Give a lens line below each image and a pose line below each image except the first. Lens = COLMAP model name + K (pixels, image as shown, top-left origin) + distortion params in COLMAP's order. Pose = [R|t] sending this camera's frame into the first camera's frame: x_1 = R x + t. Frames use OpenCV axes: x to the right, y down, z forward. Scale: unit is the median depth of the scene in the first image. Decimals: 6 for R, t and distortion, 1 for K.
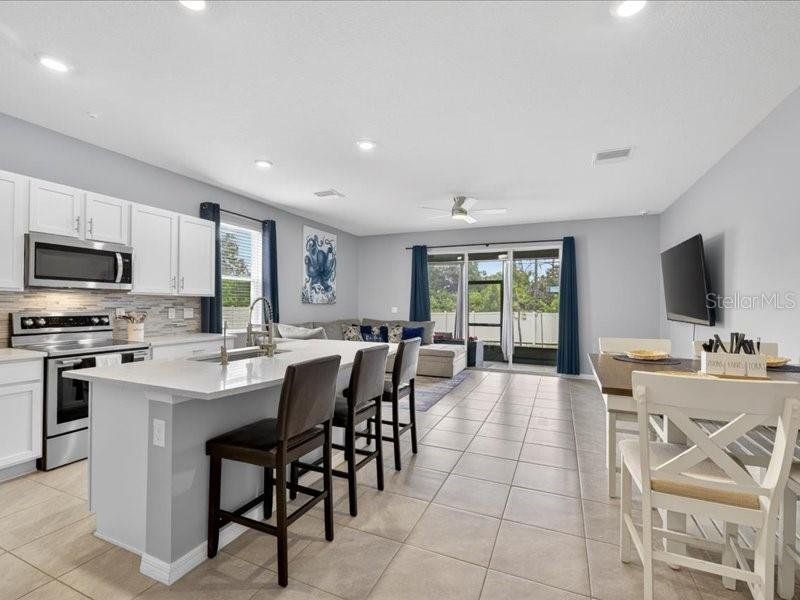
lens RADIAL K [[364.6, 0, 398.8], [0, 364.6, 305.1], [0, 0, 1]] dist [0.001778, -0.004422]
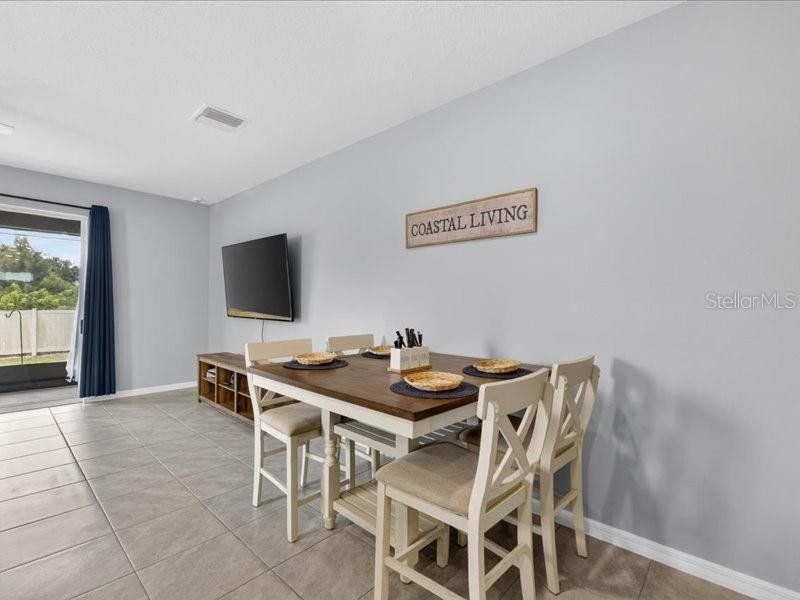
lens RADIAL K [[364.6, 0, 408.3], [0, 364.6, 303.3], [0, 0, 1]] dist [0.001778, -0.004422]
pose [[0.305603, -0.000159, 0.952159, -0.037451], [-0.008281, 0.999962, 0.002824, -0.001182], [-0.952123, -0.008748, 0.305590, 0.201013]]
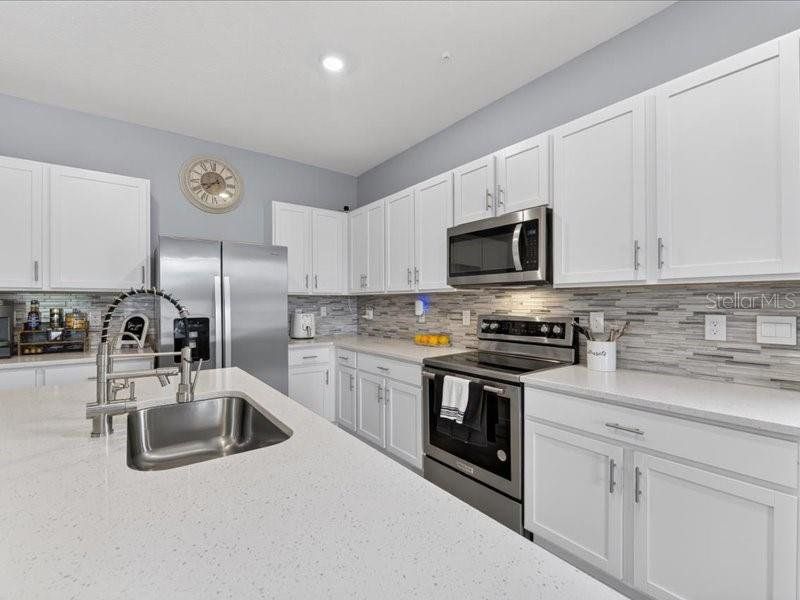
lens RADIAL K [[364.6, 0, 401.2], [0, 364.6, 301.6], [0, 0, 1]] dist [0.001778, -0.004422]
pose [[-0.490588, -0.007955, -0.871355, -0.064555], [-0.001124, 0.999963, -0.008497, -0.001655], [0.871391, -0.003189, -0.490579, 0.614370]]
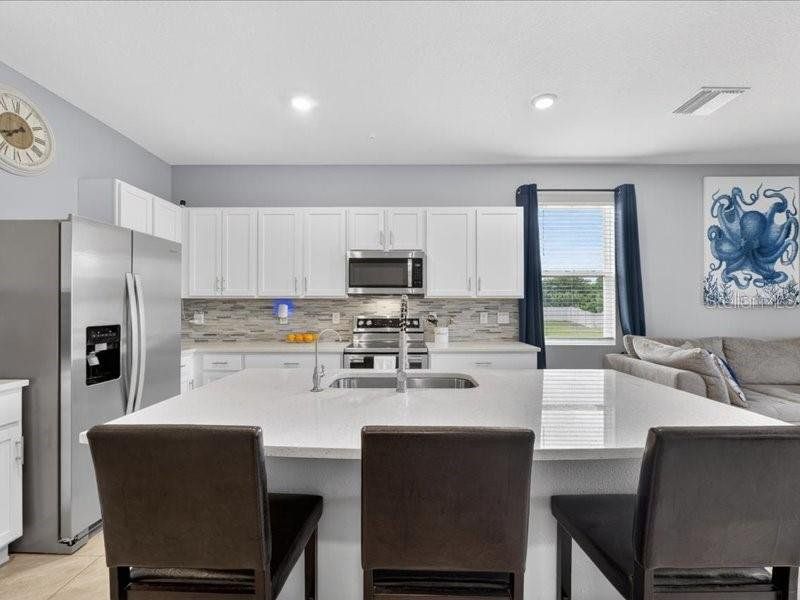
lens RADIAL K [[364.6, 0, 407.0], [0, 364.6, 304.8], [0, 0, 1]] dist [0.001778, -0.004422]
pose [[0.400262, -0.011976, -0.916323, 0.098160], [0.003601, 0.999927, -0.011496, 0.000081], [0.916394, 0.001302, 0.400276, 0.312166]]
